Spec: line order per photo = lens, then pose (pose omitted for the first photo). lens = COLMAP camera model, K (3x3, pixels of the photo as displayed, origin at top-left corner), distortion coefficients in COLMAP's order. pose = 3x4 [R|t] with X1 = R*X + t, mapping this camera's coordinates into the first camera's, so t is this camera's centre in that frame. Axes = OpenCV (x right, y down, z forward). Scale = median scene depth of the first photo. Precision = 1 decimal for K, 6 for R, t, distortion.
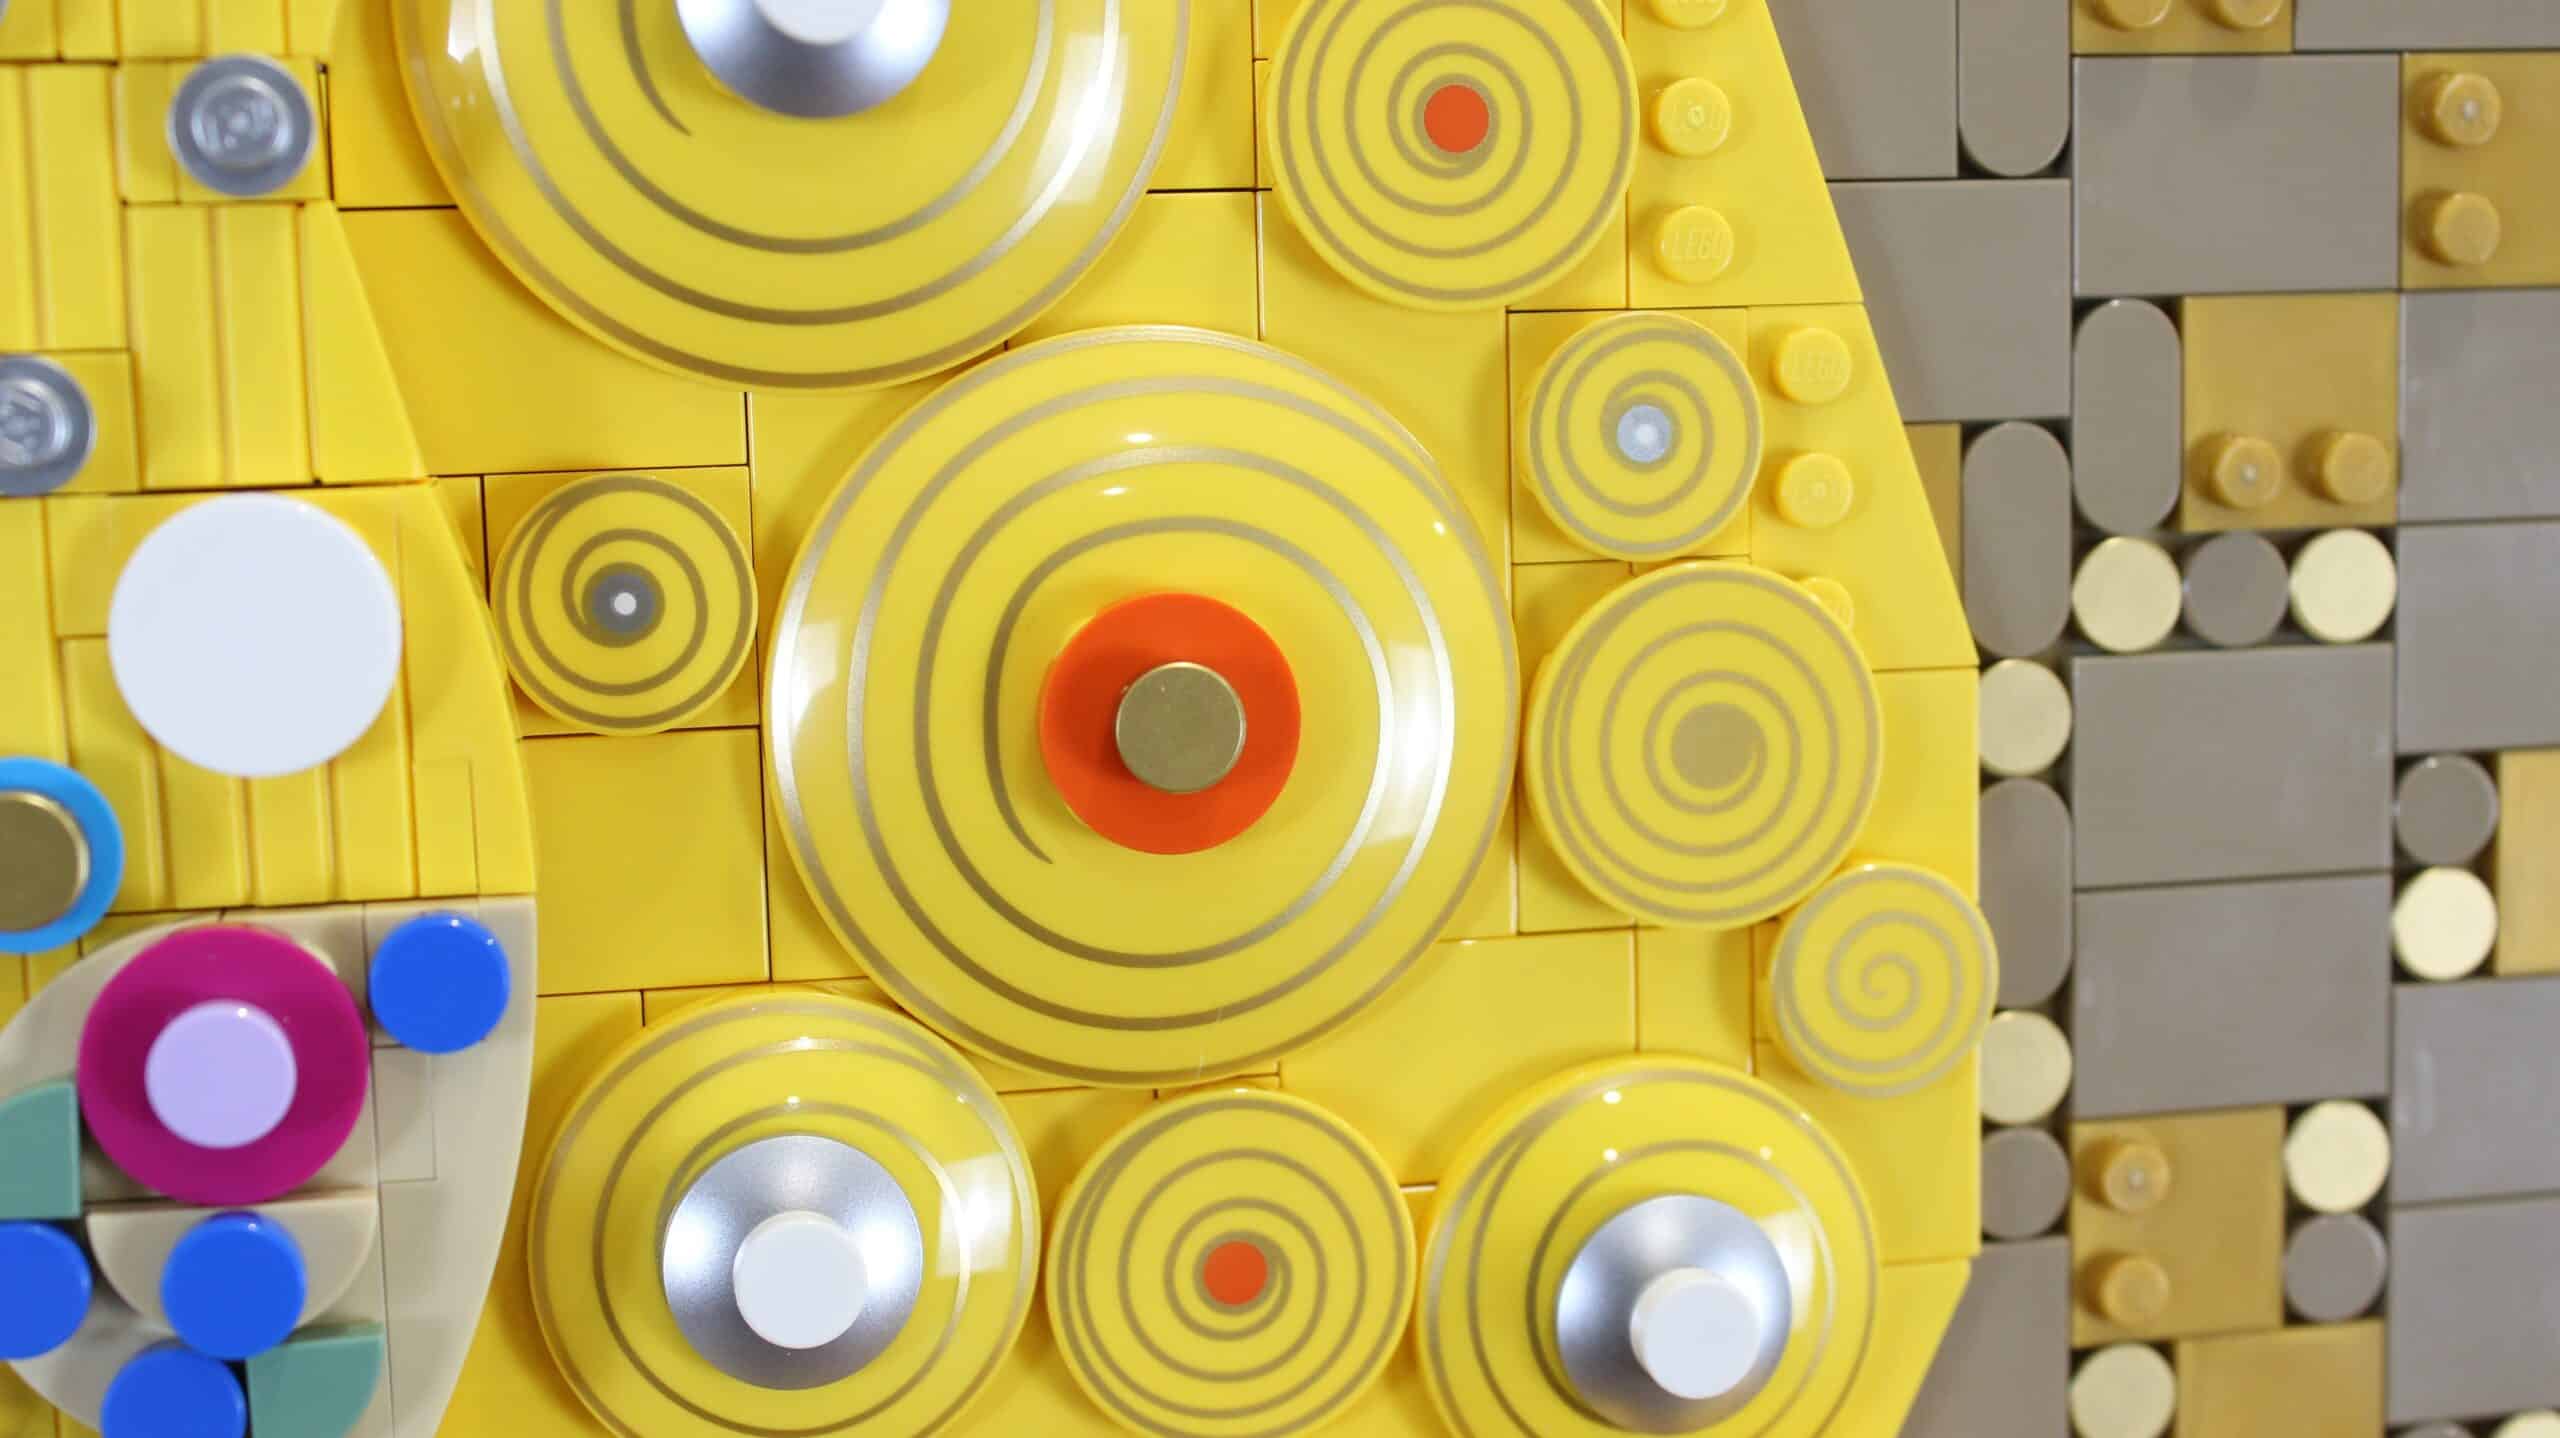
lens RADIAL K [[4032.6, 0, 1280.0], [0, 4032.6, 719.0], [0, 0, 1]] dist [-0.012486, -0.021634]
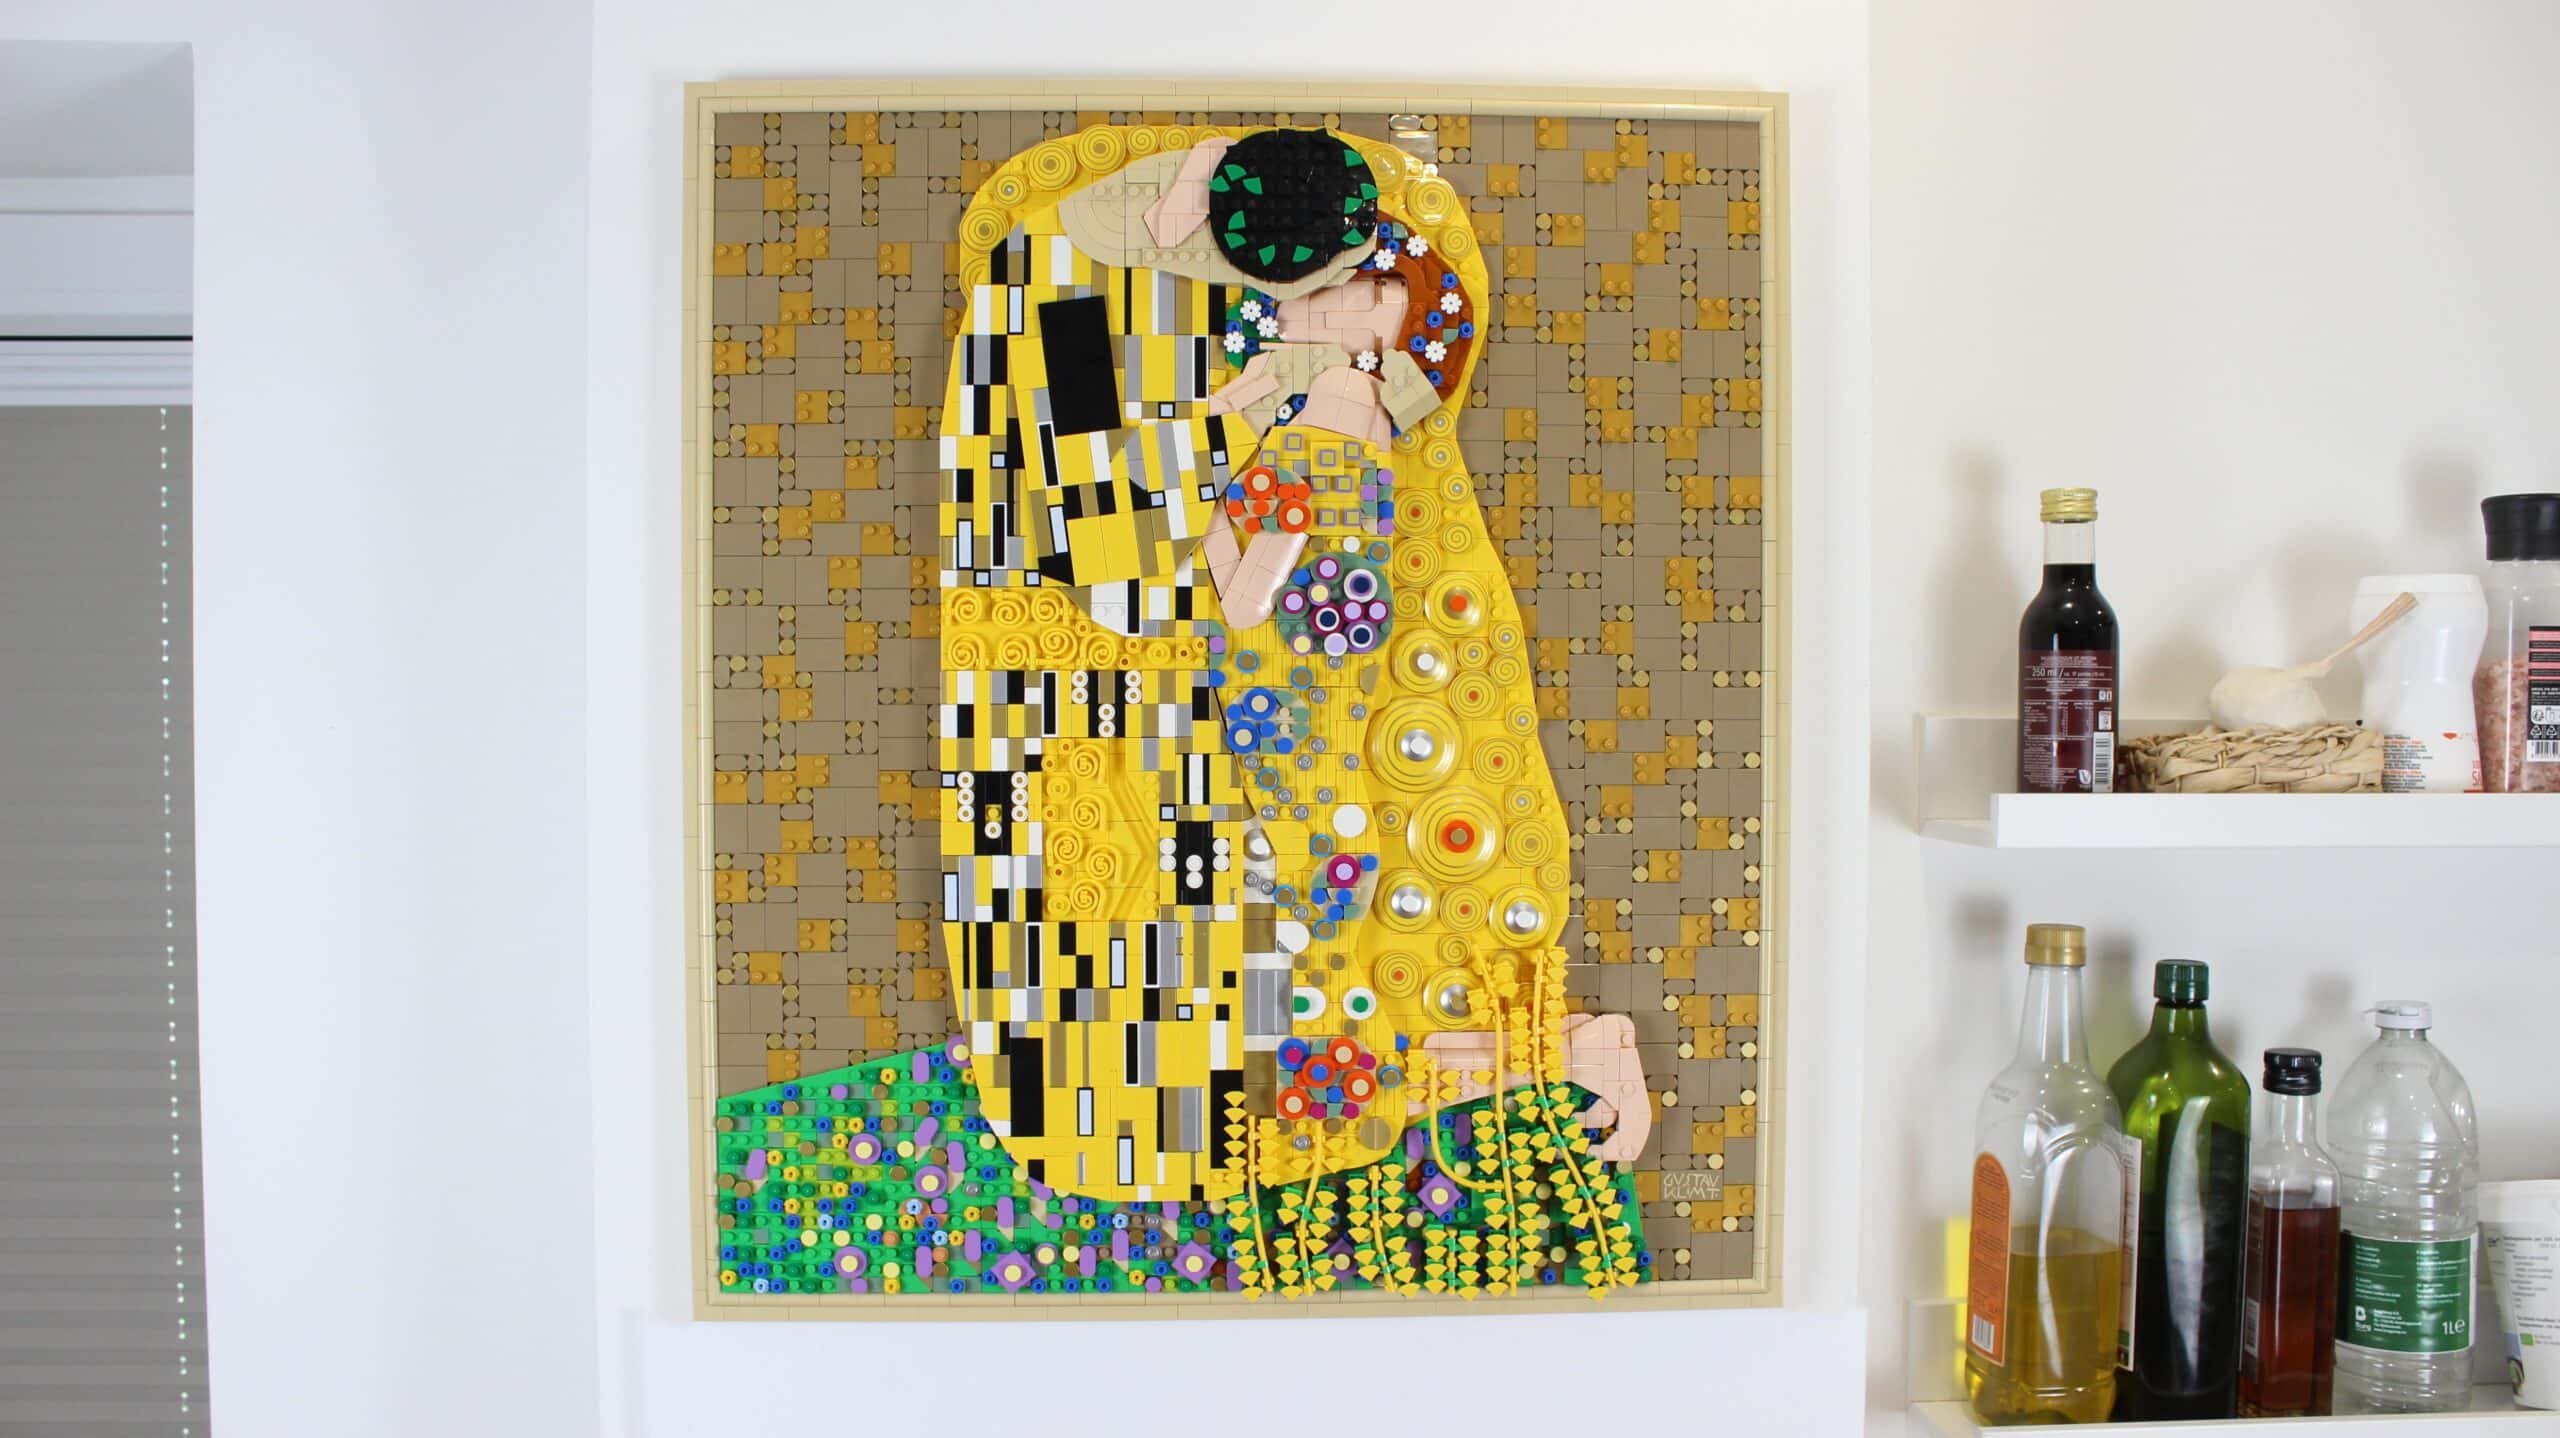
lens RADIAL K [[1289.5, 0, 1280.0], [0, 1289.5, 719.0], [0, 0, 1]] dist [-0.002608, -0.000080]
pose [[0.982992, 0.016936, -0.182867, 0.084196], [-0.041181, 0.990709, -0.129611, 0.109760], [0.178973, 0.134937, 0.974557, -1.491125]]
